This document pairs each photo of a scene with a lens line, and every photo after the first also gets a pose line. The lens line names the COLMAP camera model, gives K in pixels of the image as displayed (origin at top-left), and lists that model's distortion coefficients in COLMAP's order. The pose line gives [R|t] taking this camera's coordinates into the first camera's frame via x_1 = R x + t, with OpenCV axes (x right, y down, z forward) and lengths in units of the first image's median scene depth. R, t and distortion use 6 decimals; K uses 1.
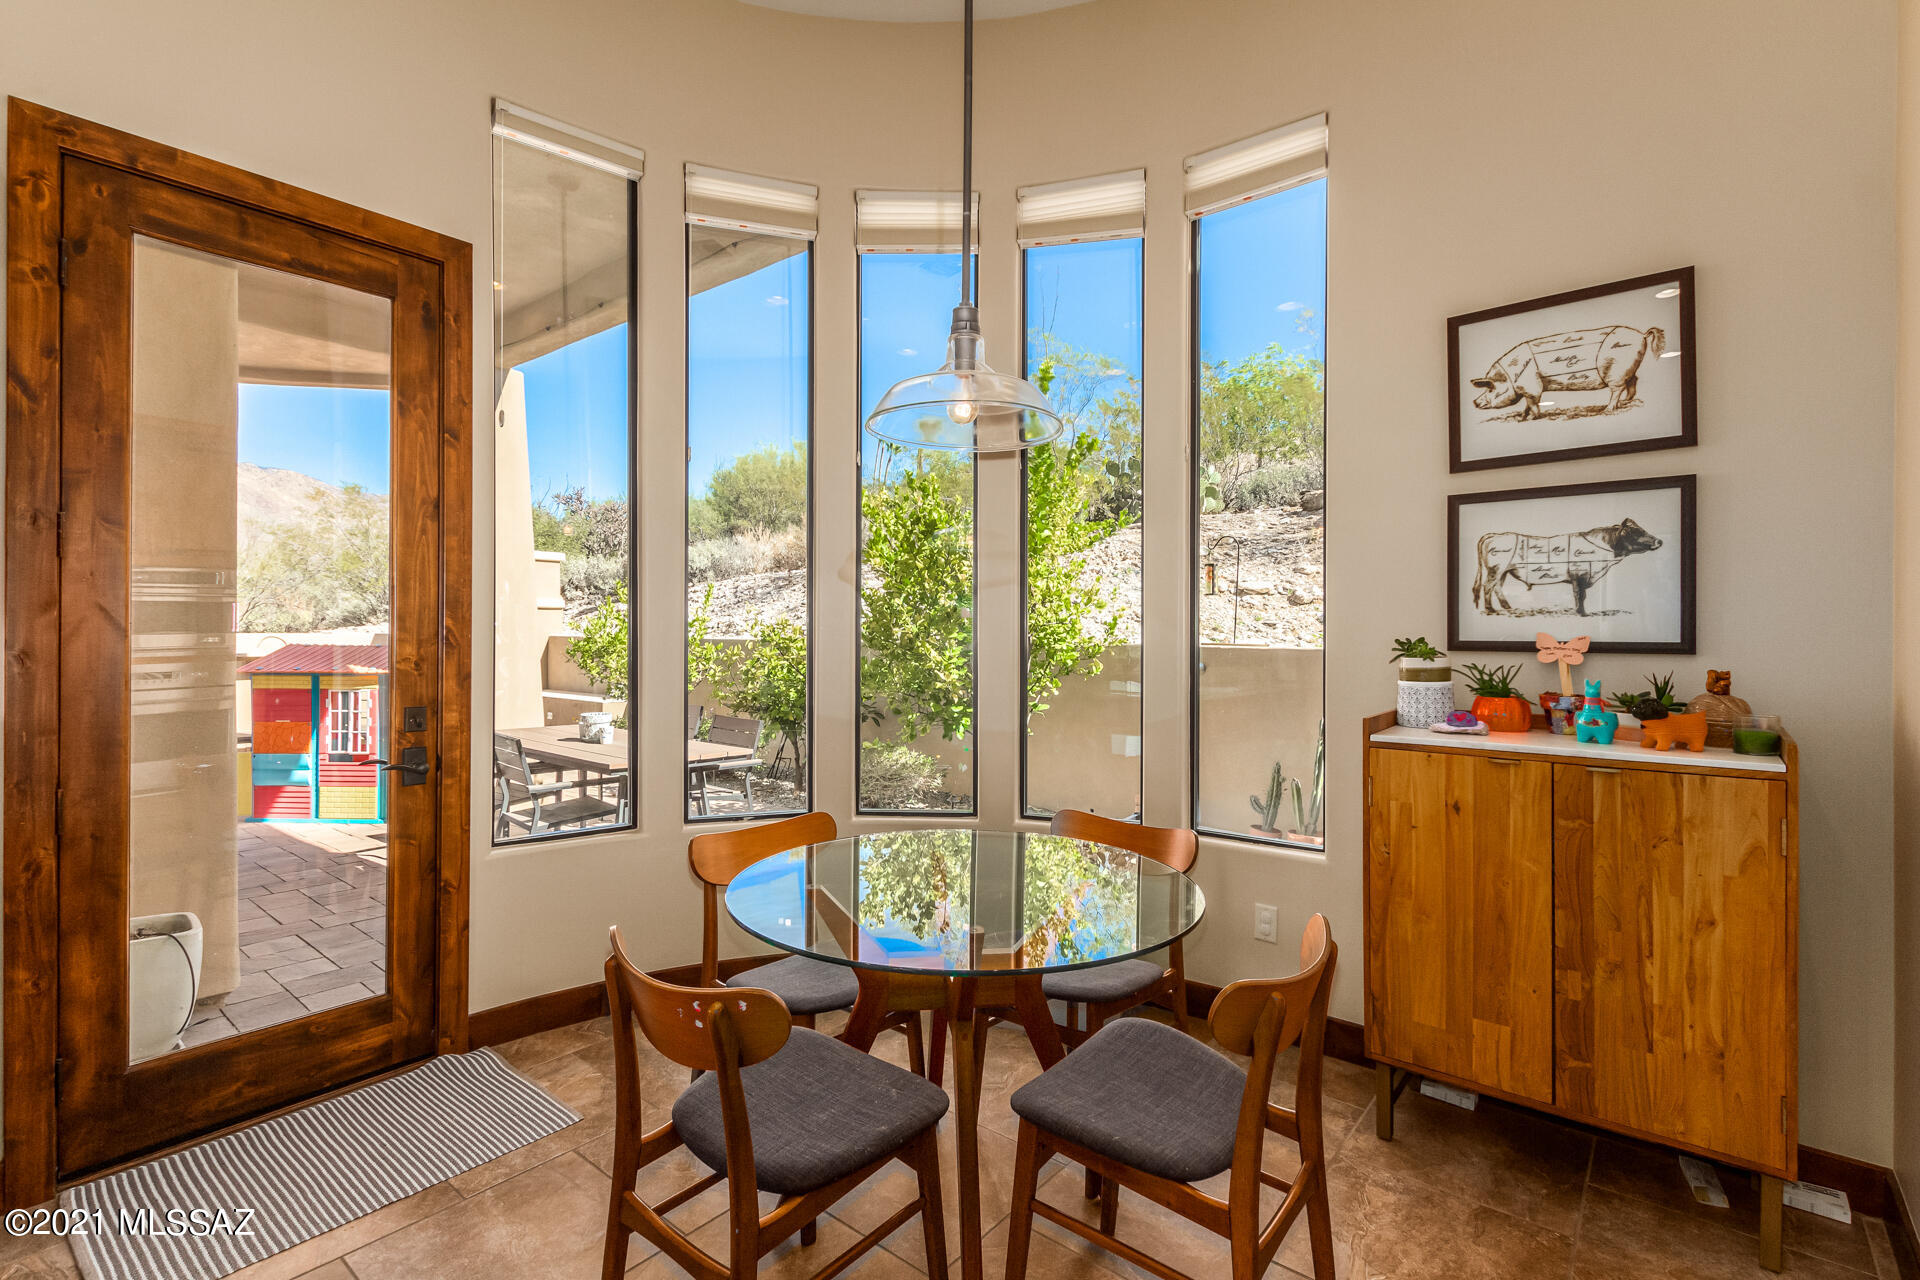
lens RADIAL K [[881.9, 0, 947.0], [0, 881.9, 633.1], [0, 0, 1]] dist [0.003491, -0.000425]
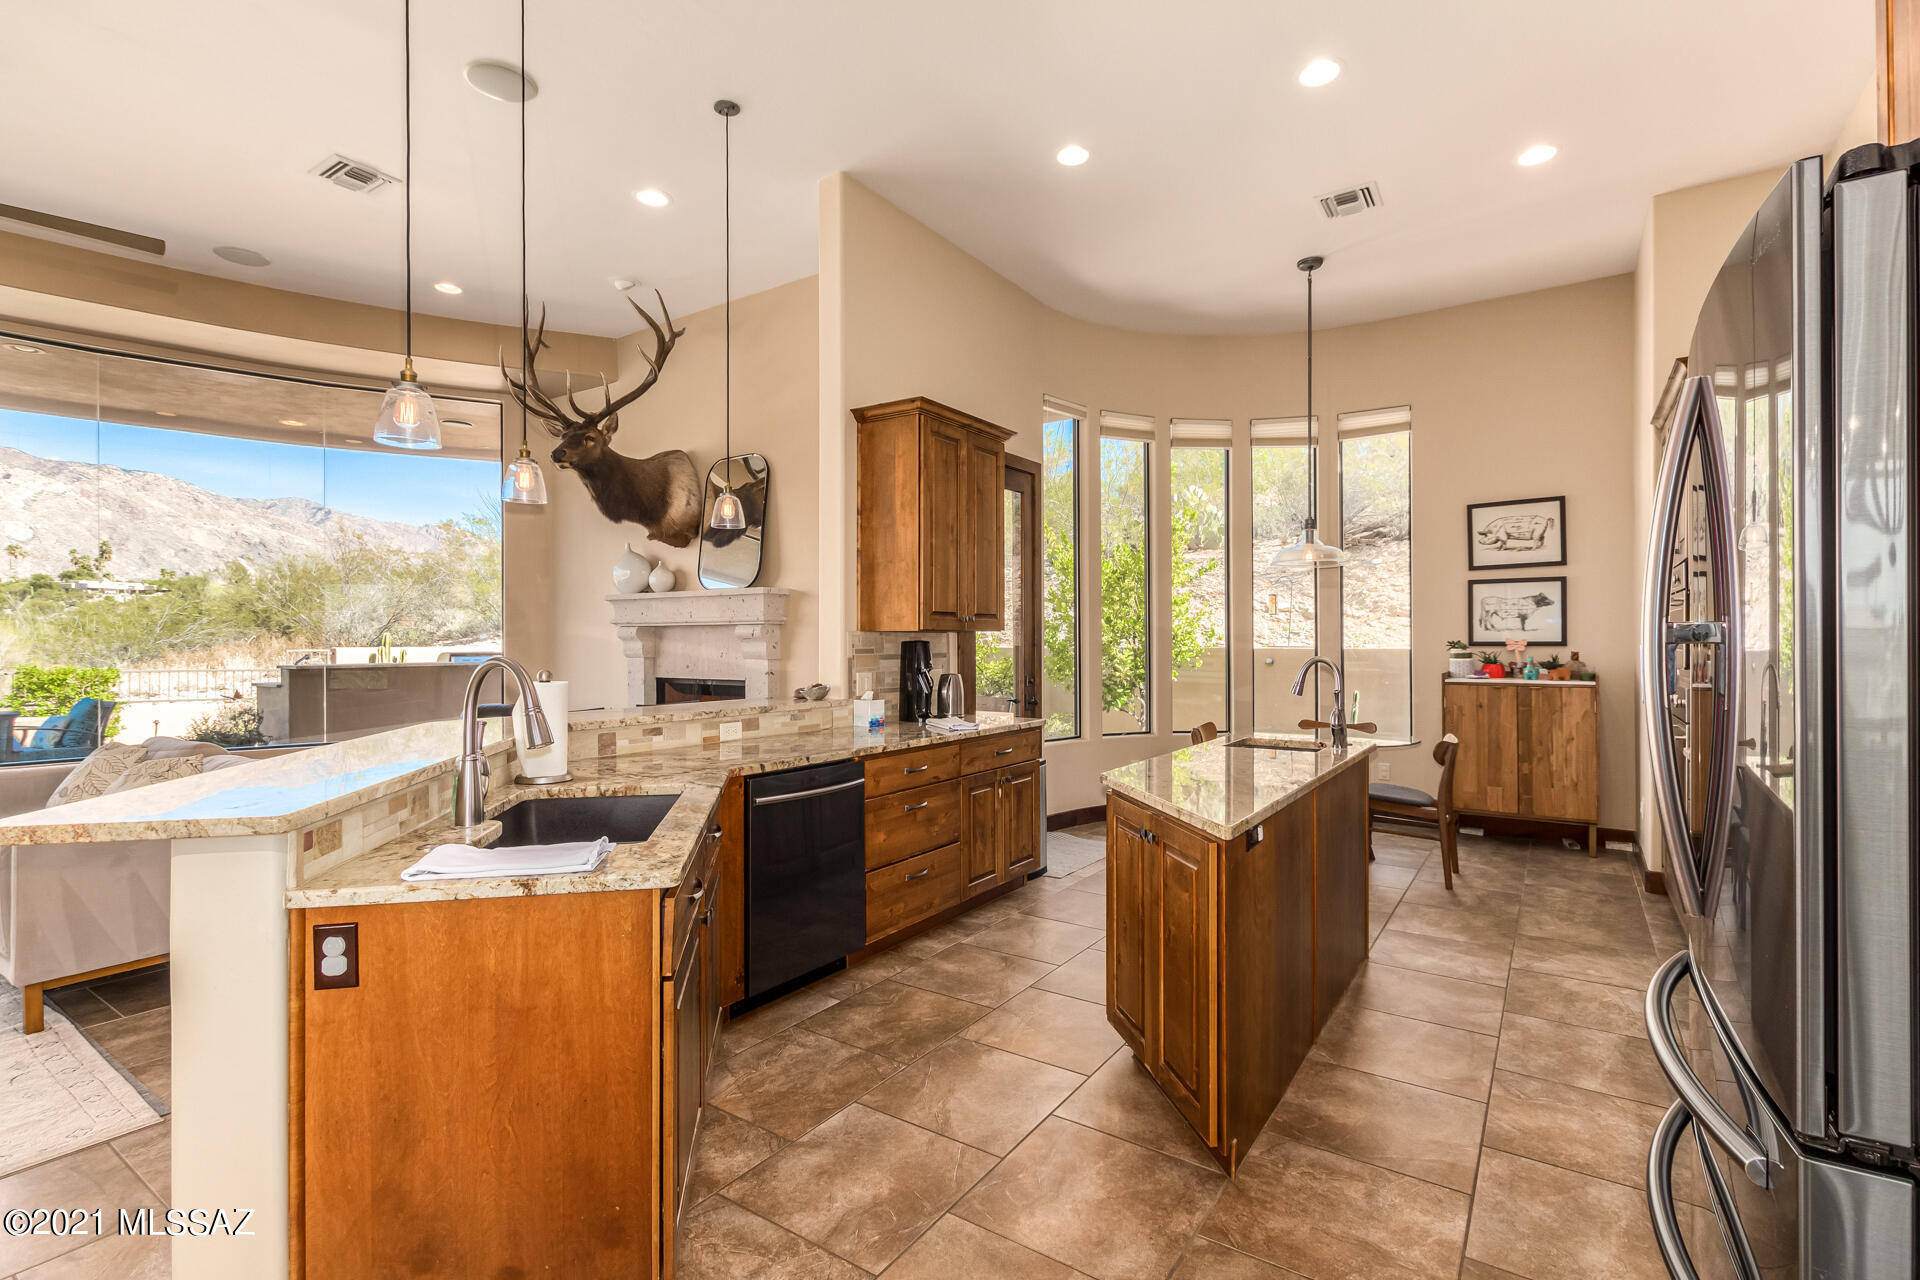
lens RADIAL K [[881.9, 0, 940.9], [0, 881.9, 641.8], [0, 0, 1]] dist [0.003491, -0.000425]
pose [[0.996448, -0.008290, 0.083799, -1.148841], [0.008257, 0.999966, 0.000733, -0.004842], [-0.083802, -0.000039, 0.996482, -1.367823]]
